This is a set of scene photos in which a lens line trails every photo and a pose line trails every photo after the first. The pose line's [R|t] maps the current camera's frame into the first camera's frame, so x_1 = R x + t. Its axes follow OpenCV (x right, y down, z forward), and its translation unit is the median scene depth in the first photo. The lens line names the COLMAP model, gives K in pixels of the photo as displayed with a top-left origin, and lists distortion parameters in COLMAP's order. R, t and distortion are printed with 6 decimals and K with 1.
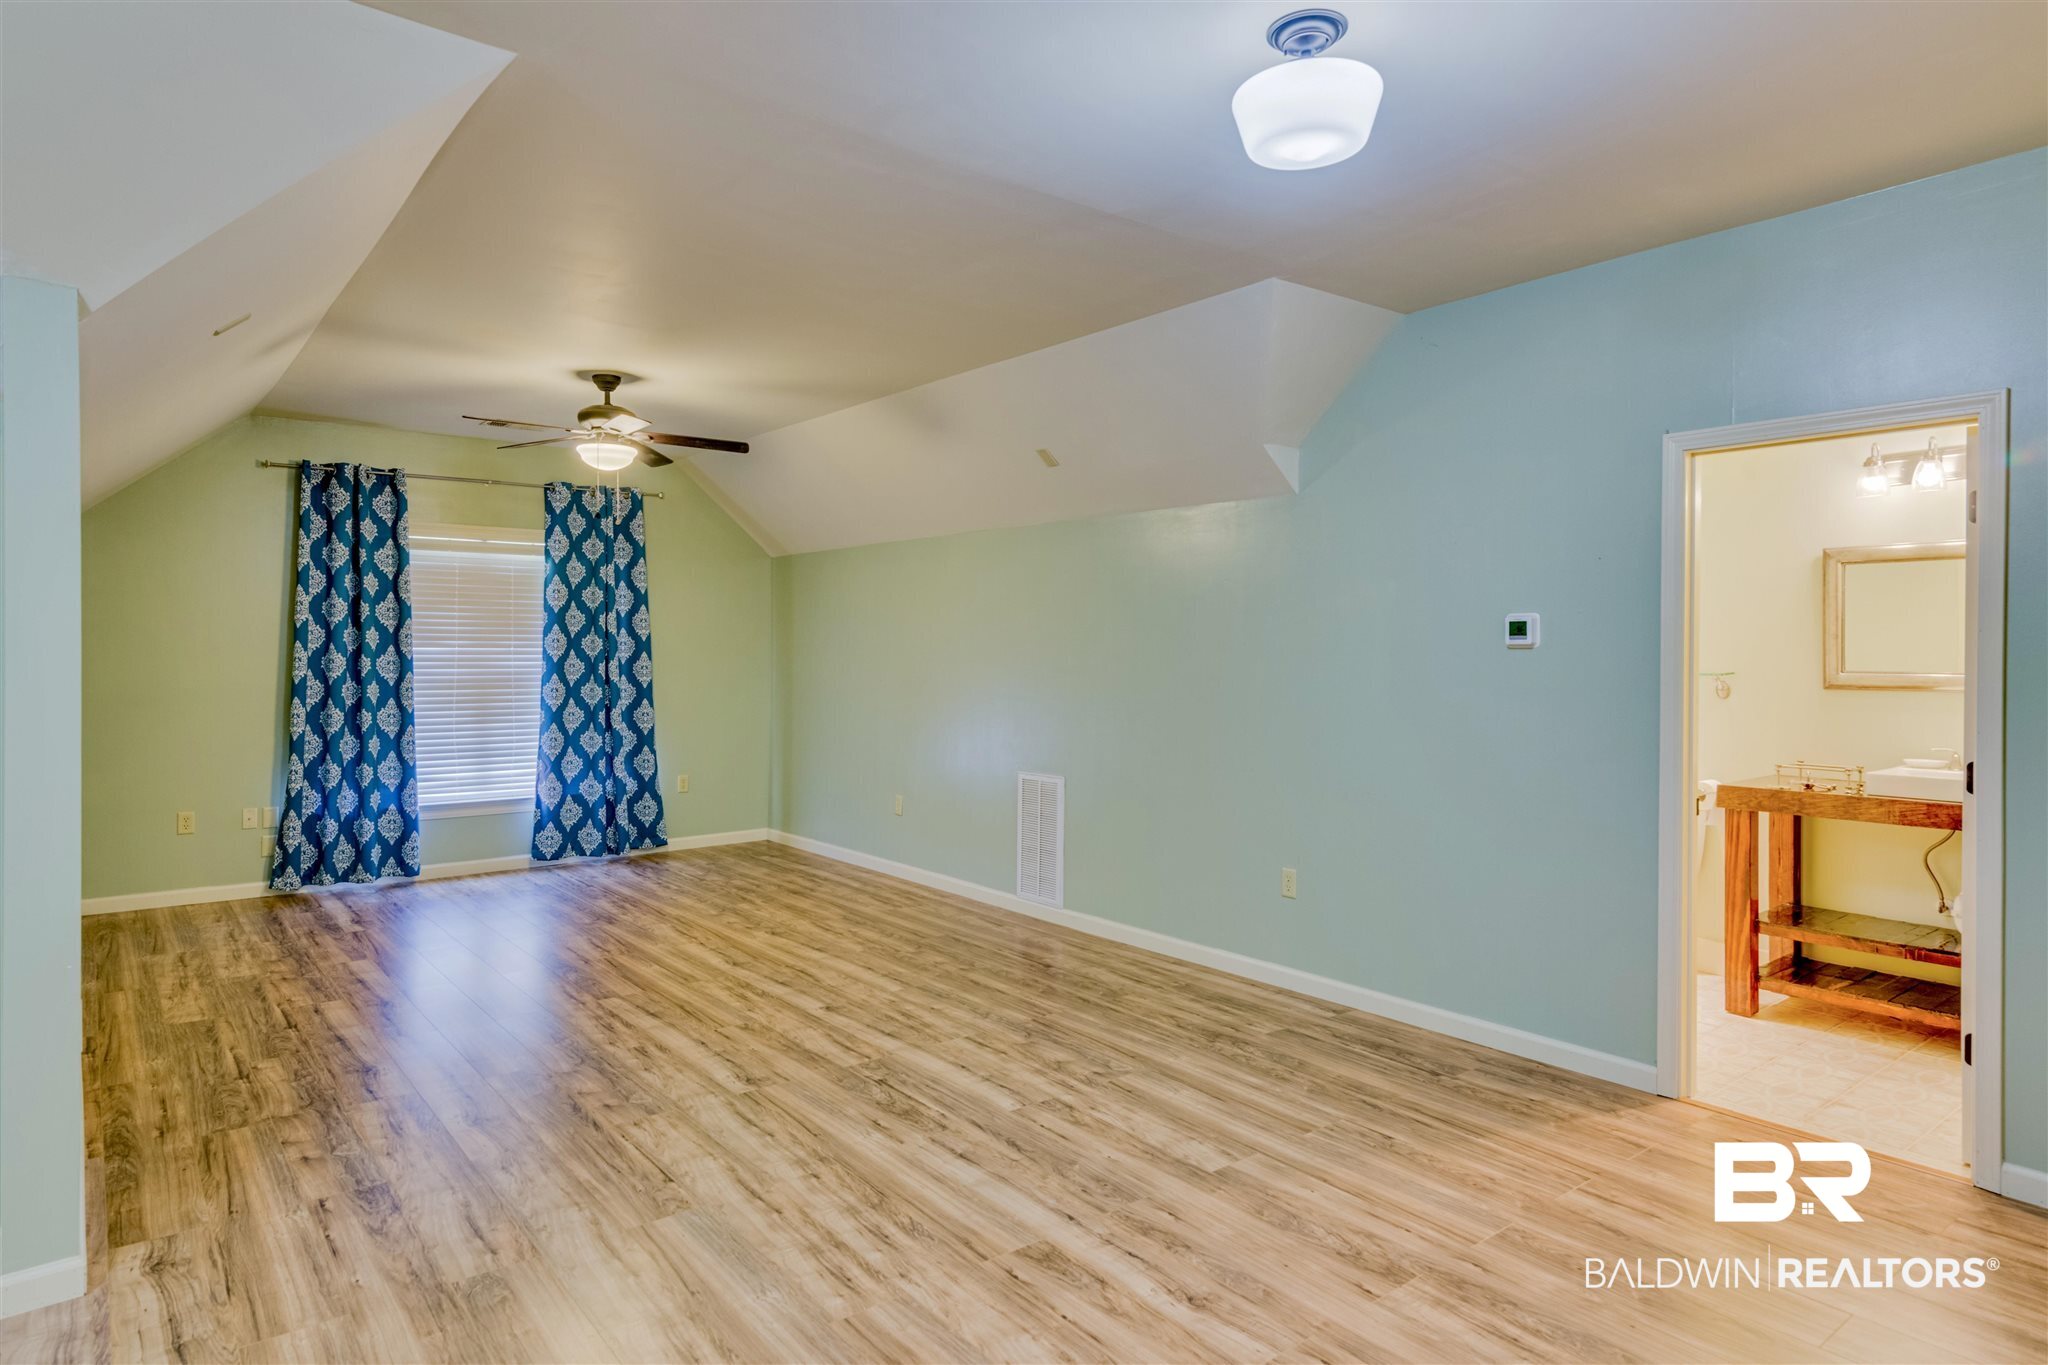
lens RADIAL K [[1189.9, 0, 1018.2], [0, 1189.9, 638.0], [0, 0, 1]] dist [0.004926, 0.000407]
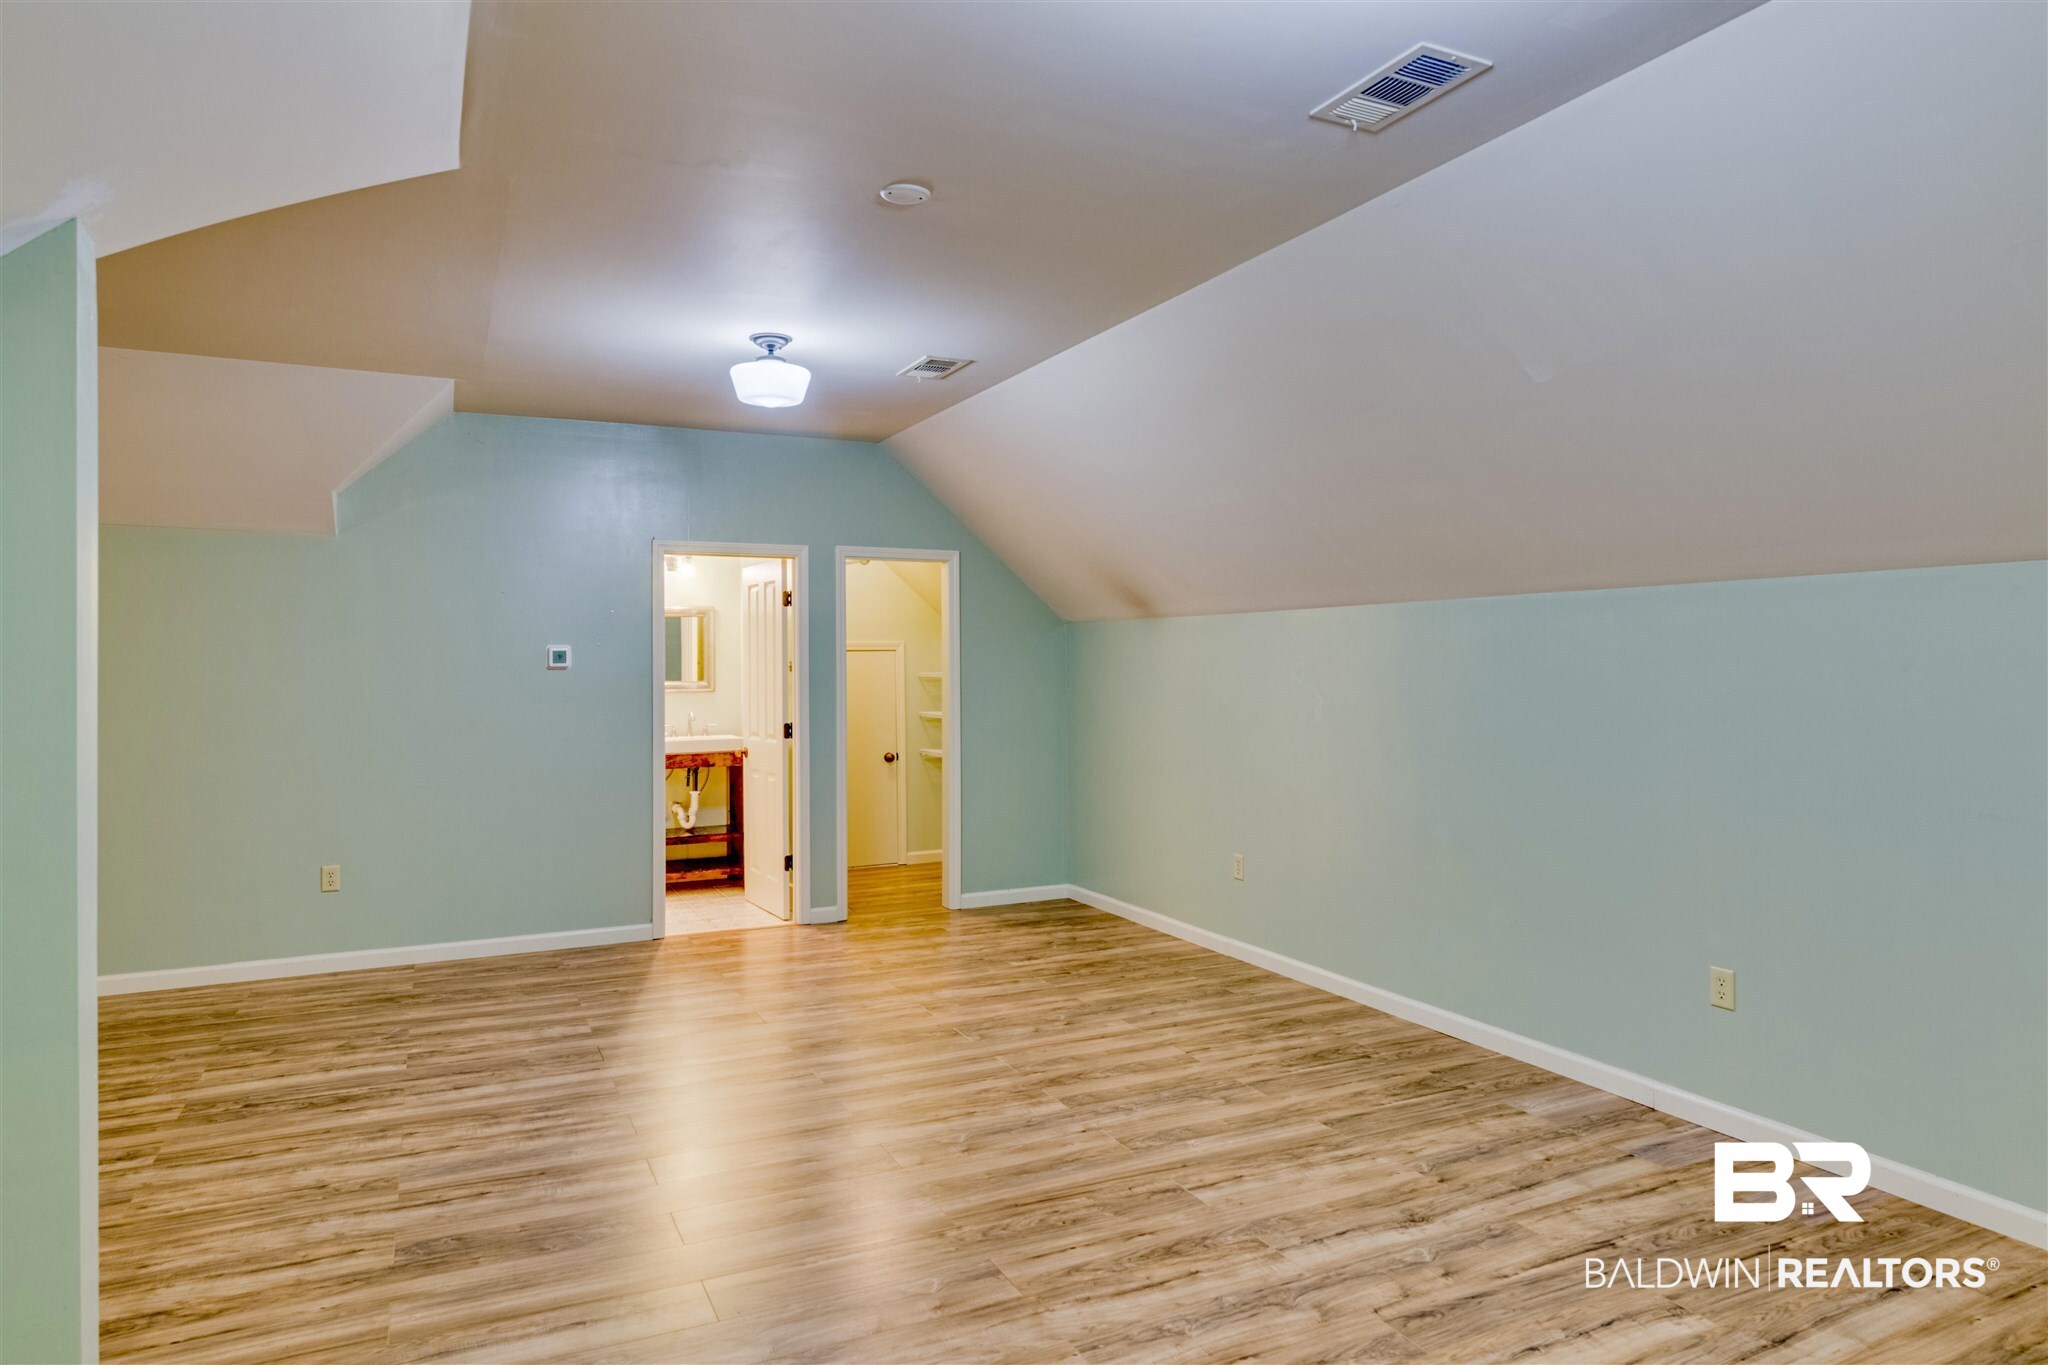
lens RADIAL K [[1189.9, 0, 1028.1], [0, 1189.9, 678.2], [0, 0, 1]] dist [0.004926, 0.000407]
pose [[0.221657, -0.016929, 0.974978, -1.004261], [-0.000852, 0.999846, 0.017555, -0.008102], [-0.975124, -0.004722, 0.221609, 0.143440]]
